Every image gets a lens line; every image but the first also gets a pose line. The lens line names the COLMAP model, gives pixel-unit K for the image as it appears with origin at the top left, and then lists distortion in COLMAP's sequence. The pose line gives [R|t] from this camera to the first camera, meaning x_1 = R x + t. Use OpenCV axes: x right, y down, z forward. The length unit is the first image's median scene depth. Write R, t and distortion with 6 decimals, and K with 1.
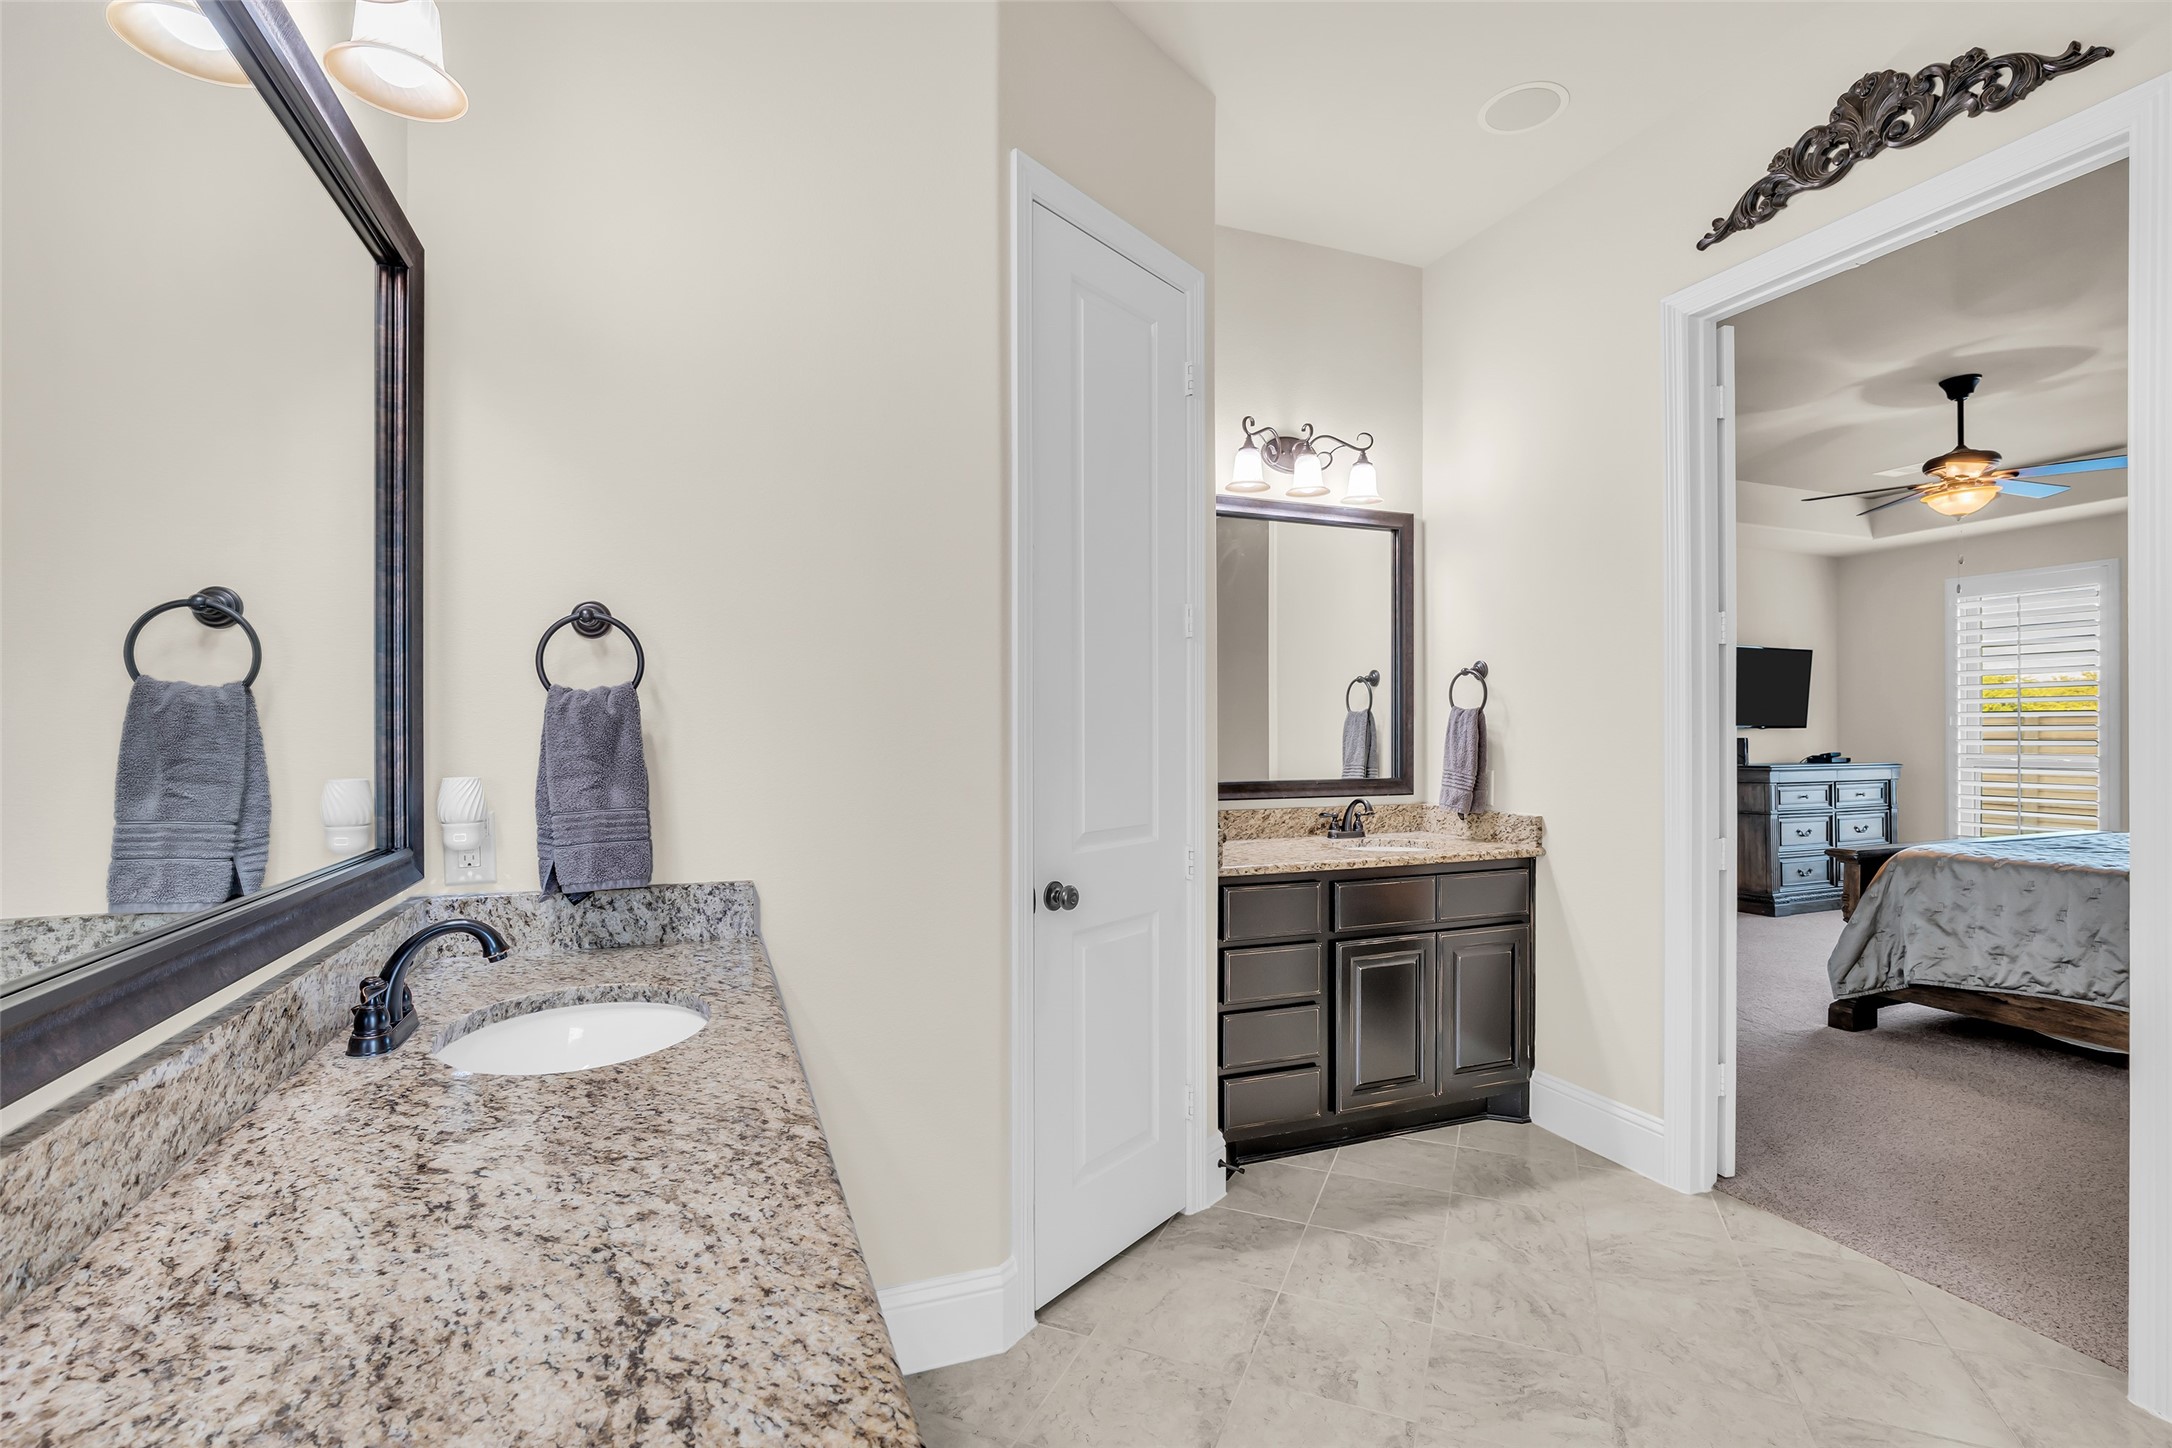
lens RADIAL K [[999.3, 0, 1080.6], [0, 999.3, 750.2], [0, 0, 1]] dist [-0.027043, 0.009216]
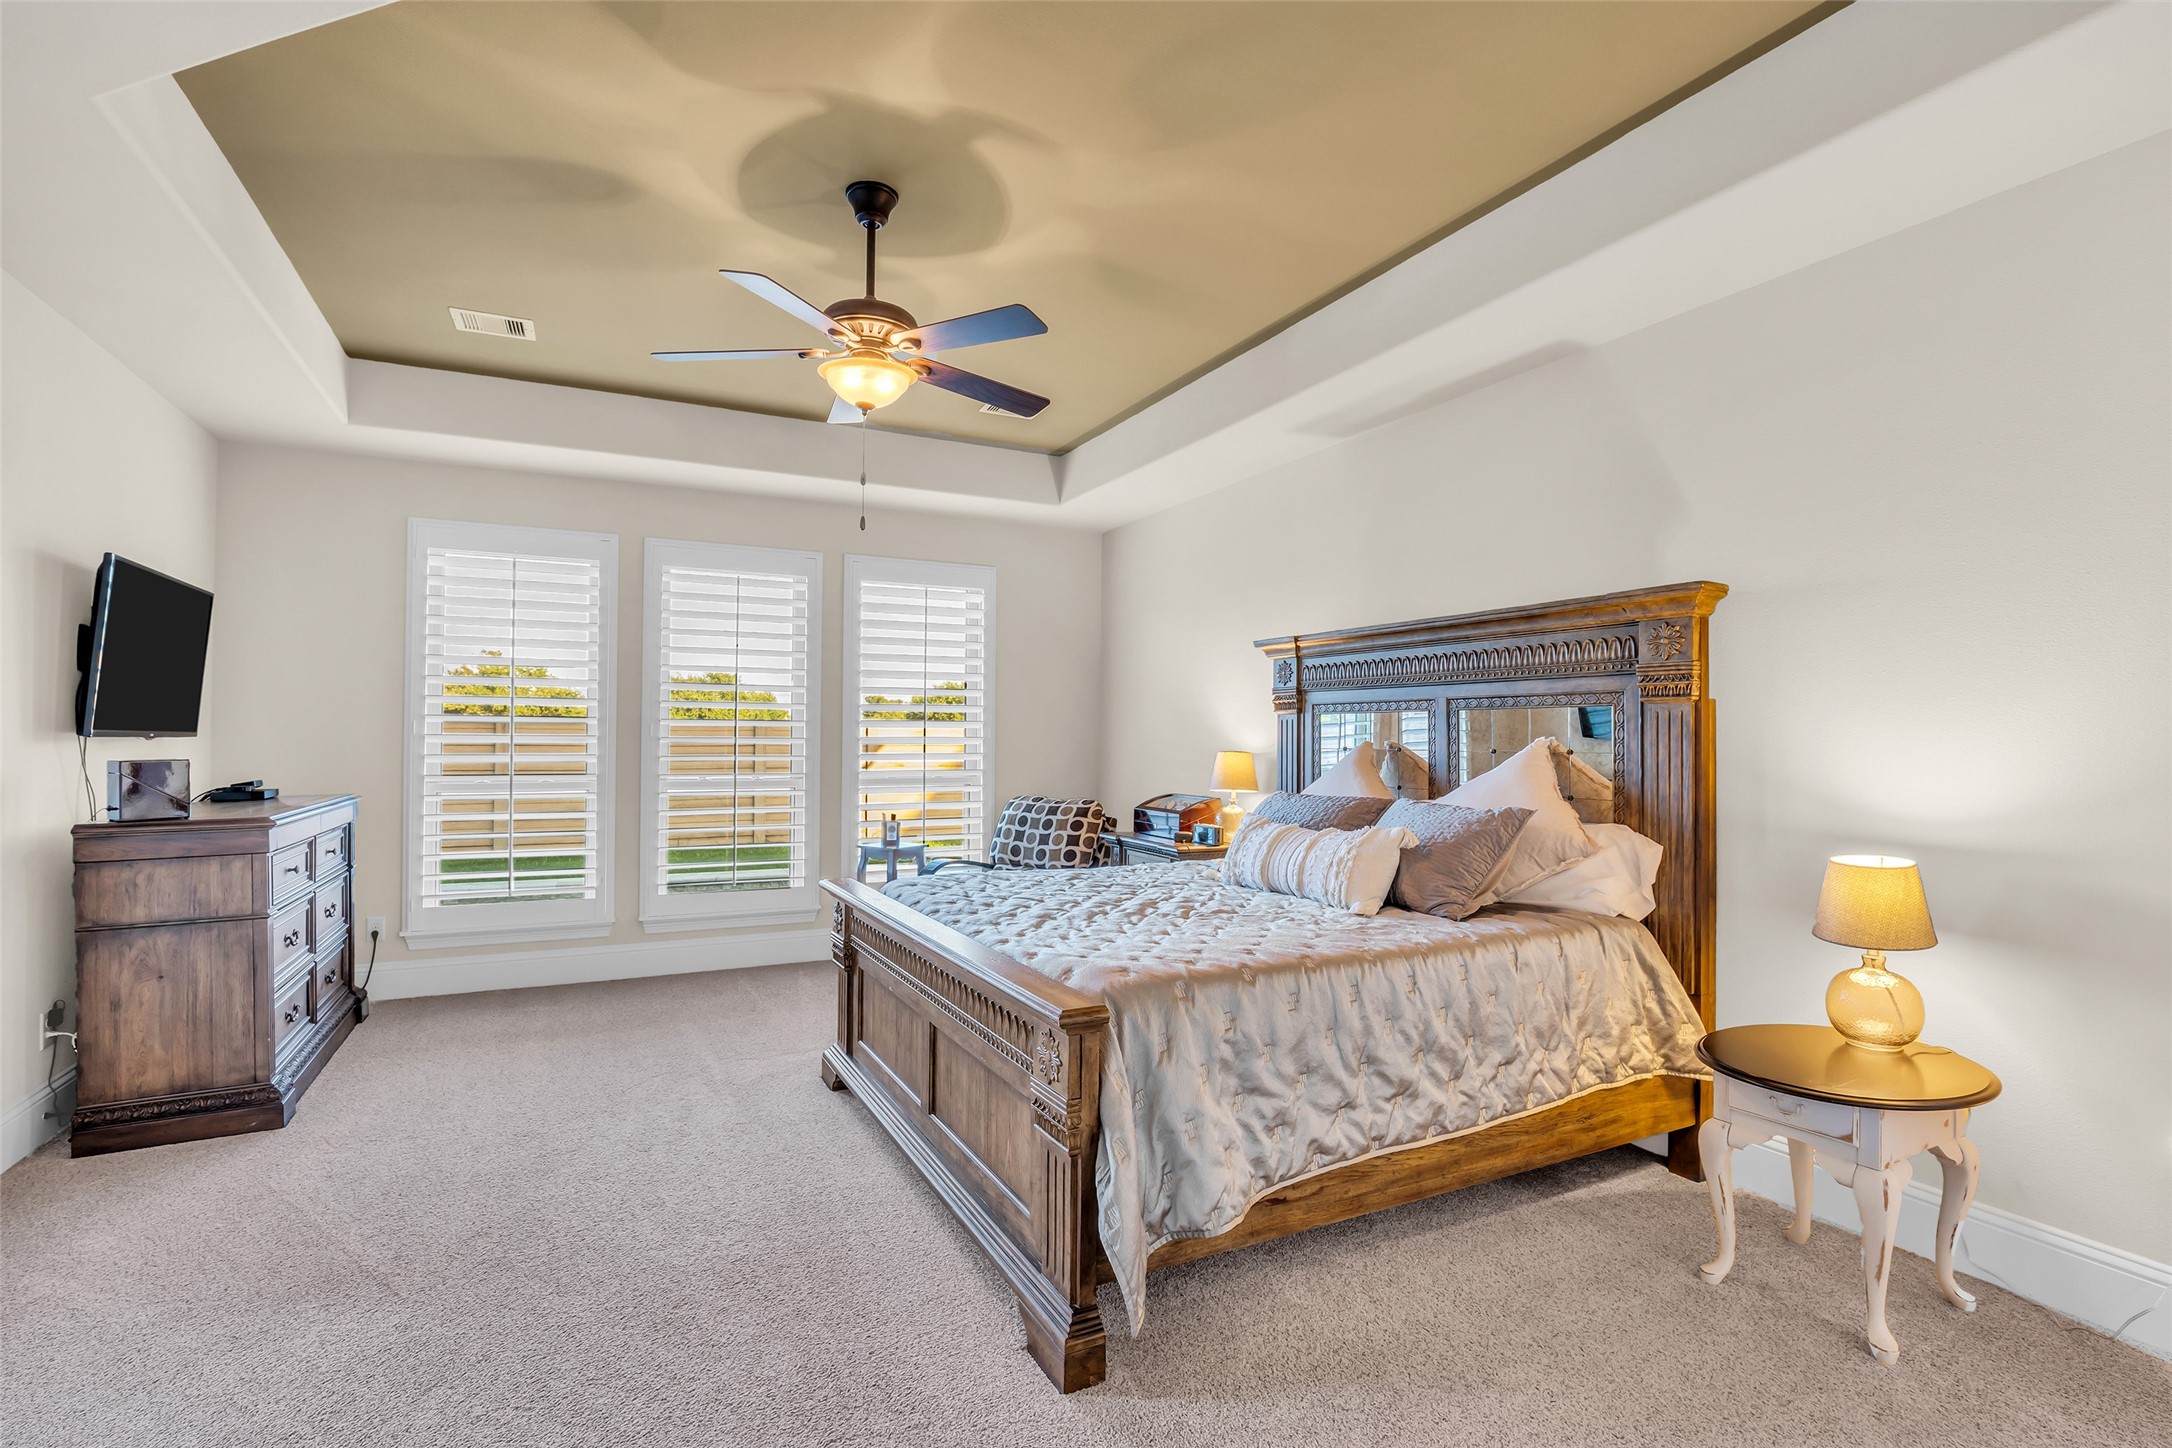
lens RADIAL K [[999.3, 0, 1080.6], [0, 999.3, 750.2], [0, 0, 1]] dist [-0.027043, 0.009216]
pose [[-0.104030, -0.003680, 0.994567, 0.178568], [0.002096, 0.999990, 0.003919, -0.017592], [-0.994572, 0.002492, -0.104021, 0.653106]]
